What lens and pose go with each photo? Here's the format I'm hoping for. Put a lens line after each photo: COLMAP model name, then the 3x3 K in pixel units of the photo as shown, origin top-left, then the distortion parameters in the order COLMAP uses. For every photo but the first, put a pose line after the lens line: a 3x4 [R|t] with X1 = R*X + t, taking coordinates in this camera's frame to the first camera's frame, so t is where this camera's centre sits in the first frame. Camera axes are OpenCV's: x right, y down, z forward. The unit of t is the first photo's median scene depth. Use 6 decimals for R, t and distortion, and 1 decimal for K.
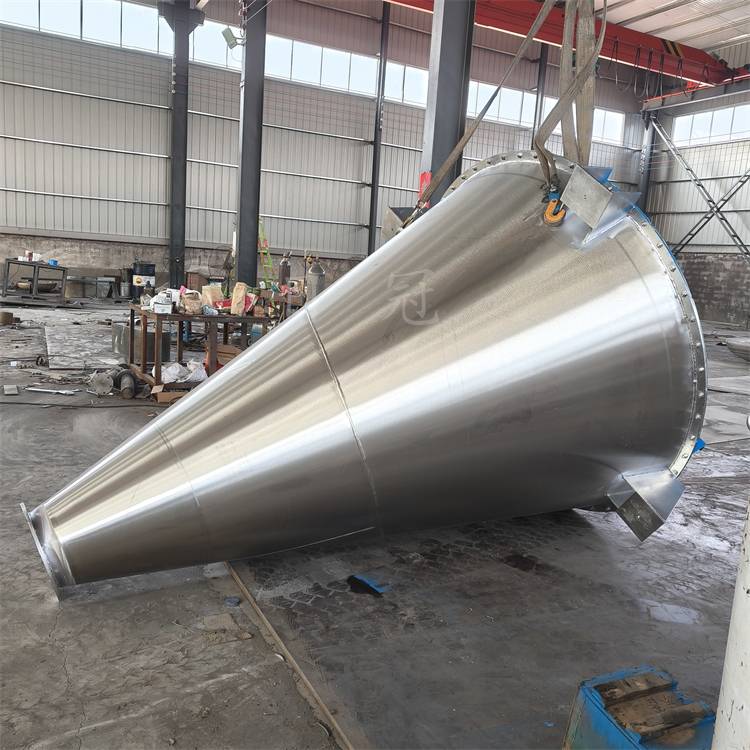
lens RADIAL K [[724.4, 0, 374.6], [0, 724.4, 399.5], [0, 0, 1]] dist [0.008759, 0.011332]
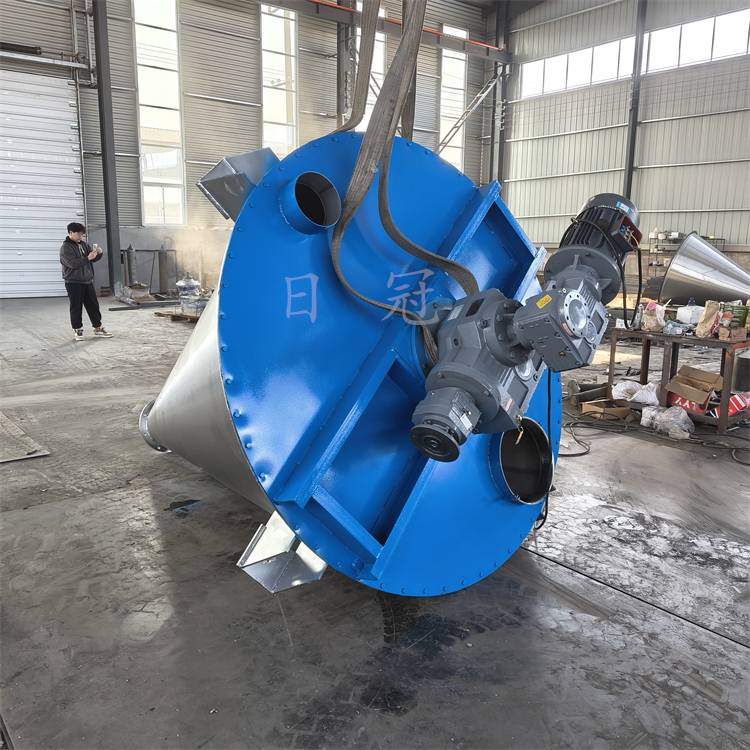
lens RADIAL K [[705.9, 0, 386.9], [0, 705.9, 374.9], [0, 0, 1]] dist [0.003160, 0.020669]
pose [[0.180959, 0.116212, -0.976600, 1.111927], [-0.185076, 0.979277, 0.082237, -0.139783], [0.965920, 0.165864, 0.198717, 0.882300]]
